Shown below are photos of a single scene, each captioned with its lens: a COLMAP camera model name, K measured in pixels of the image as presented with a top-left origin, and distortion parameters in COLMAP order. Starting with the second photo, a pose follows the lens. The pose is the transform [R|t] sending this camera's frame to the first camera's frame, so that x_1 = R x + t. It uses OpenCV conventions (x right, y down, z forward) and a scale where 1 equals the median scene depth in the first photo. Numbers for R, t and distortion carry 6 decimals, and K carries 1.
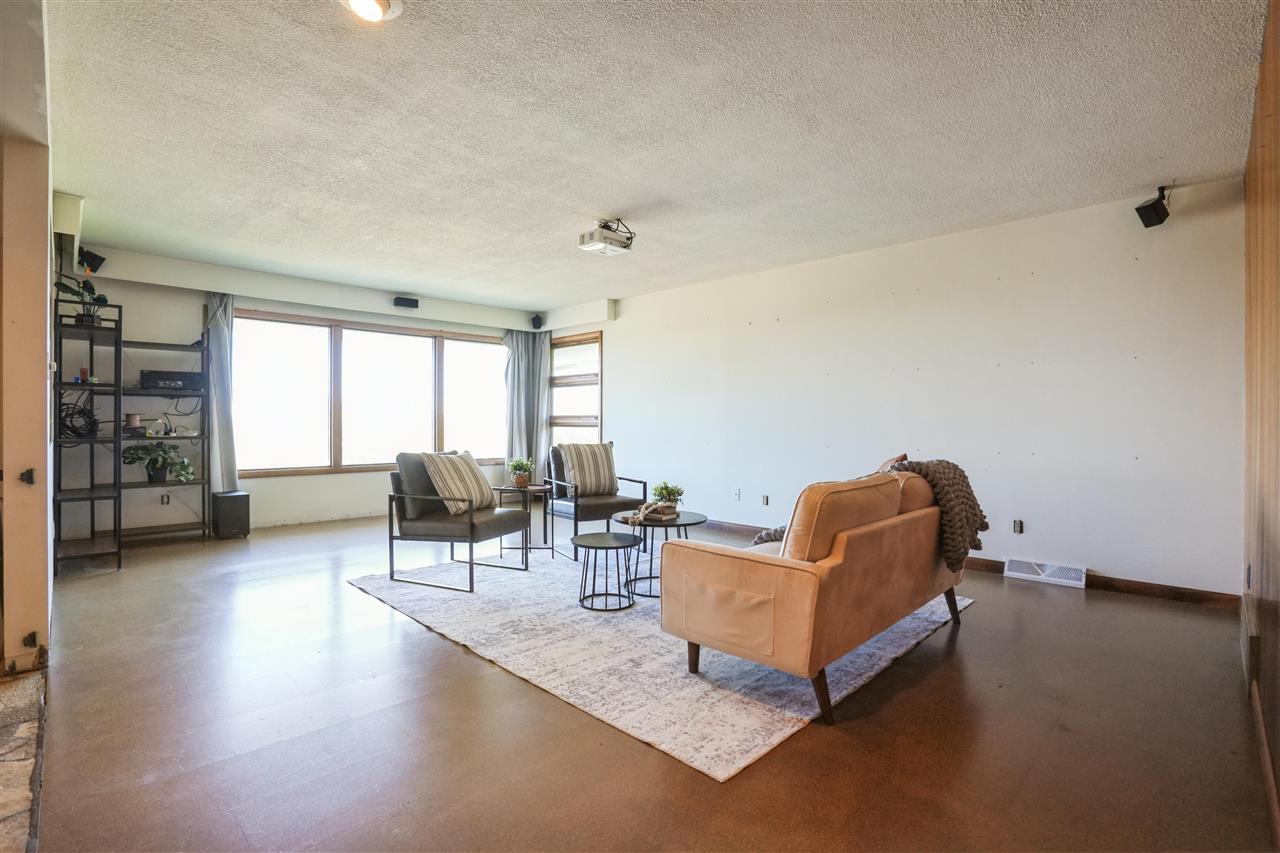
lens RADIAL K [[604.4, 0, 638.3], [0, 604.4, 420.8], [0, 0, 1]] dist [-0.020451, 0.004444]
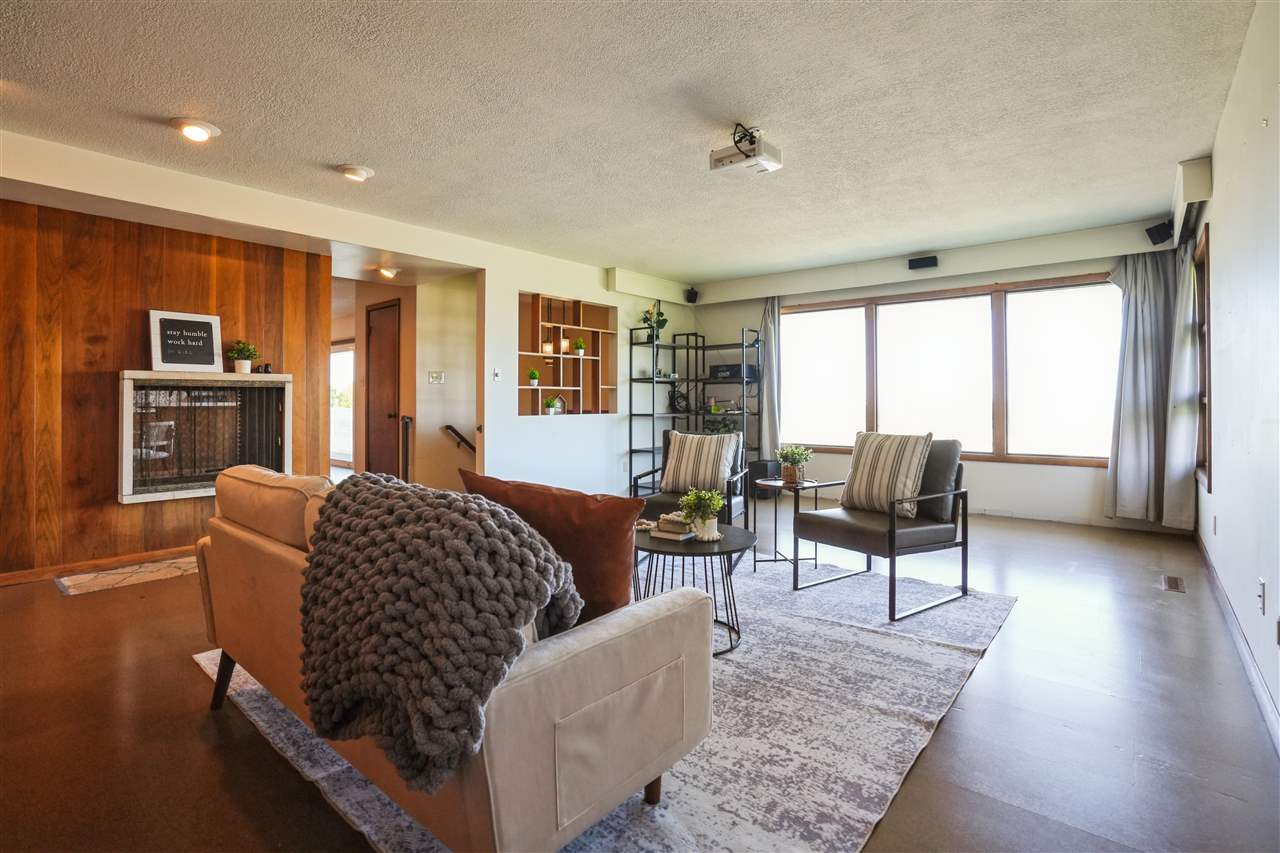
lens RADIAL K [[604.4, 0, 619.8], [0, 604.4, 399.4], [0, 0, 1]] dist [-0.020451, 0.004444]
pose [[0.047331, 0.001861, -0.998878, 0.448433], [-0.003020, 0.999994, 0.001720, -0.003591], [0.998875, 0.002936, 0.047337, 0.542631]]
